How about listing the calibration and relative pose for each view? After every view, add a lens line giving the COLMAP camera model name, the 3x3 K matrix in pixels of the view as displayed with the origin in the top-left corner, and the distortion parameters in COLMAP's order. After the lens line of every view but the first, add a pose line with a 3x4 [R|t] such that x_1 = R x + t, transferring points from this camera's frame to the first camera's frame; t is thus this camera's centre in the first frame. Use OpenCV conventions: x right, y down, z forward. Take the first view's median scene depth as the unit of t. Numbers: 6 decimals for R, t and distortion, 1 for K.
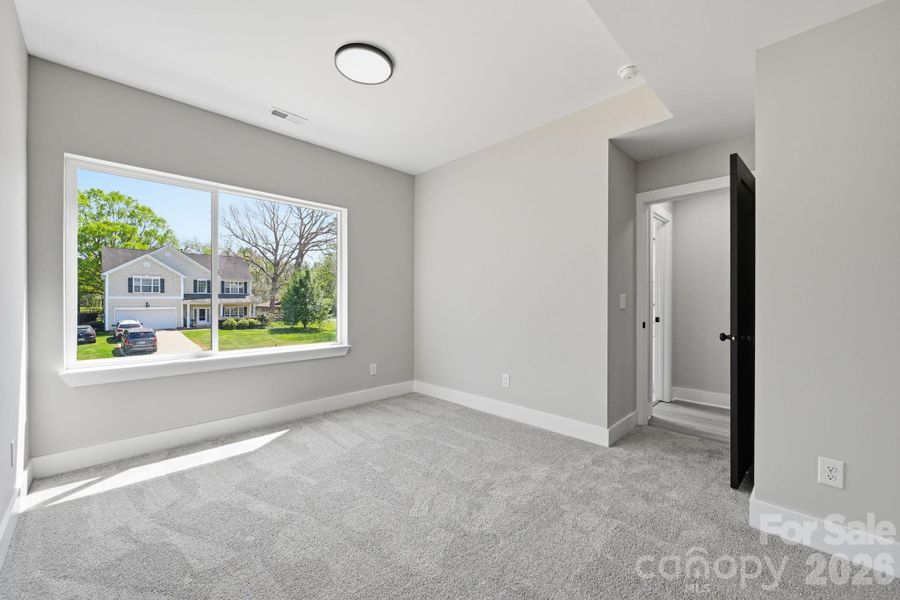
lens RADIAL K [[353.8, 0, 450.0], [0, 353.8, 300.0], [0, 0, 1]] dist [-0.000142, -0.000030]
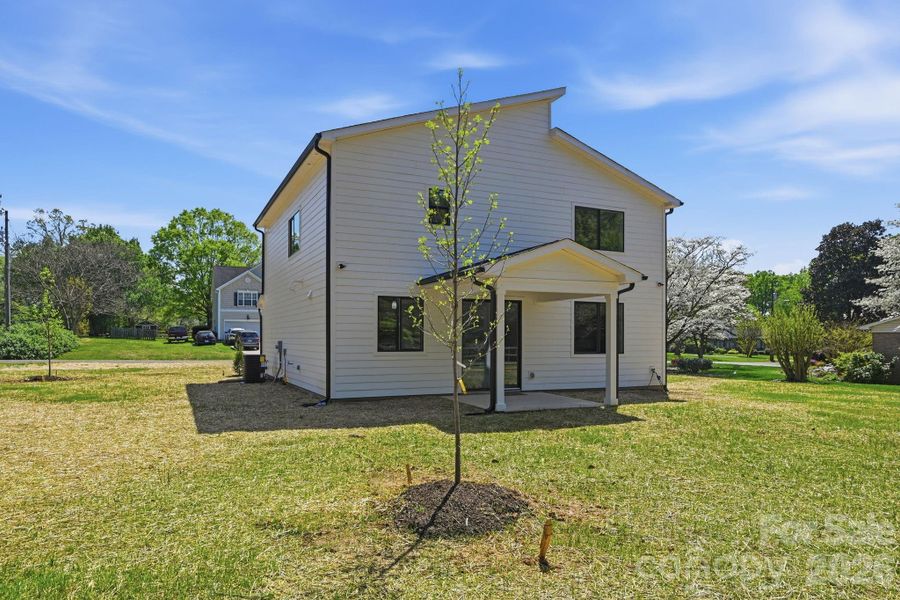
lens RADIAL K [[594.7, 0, 451.0], [0, 594.7, 337.1], [0, 0, 1]] dist [-0.001594, -0.000318]
pose [[0.938797, 0.000480, -0.344471, 0.219929], [-0.002391, 0.999984, -0.005124, 0.050595], [0.344463, 0.005634, 0.938783, -0.306048]]
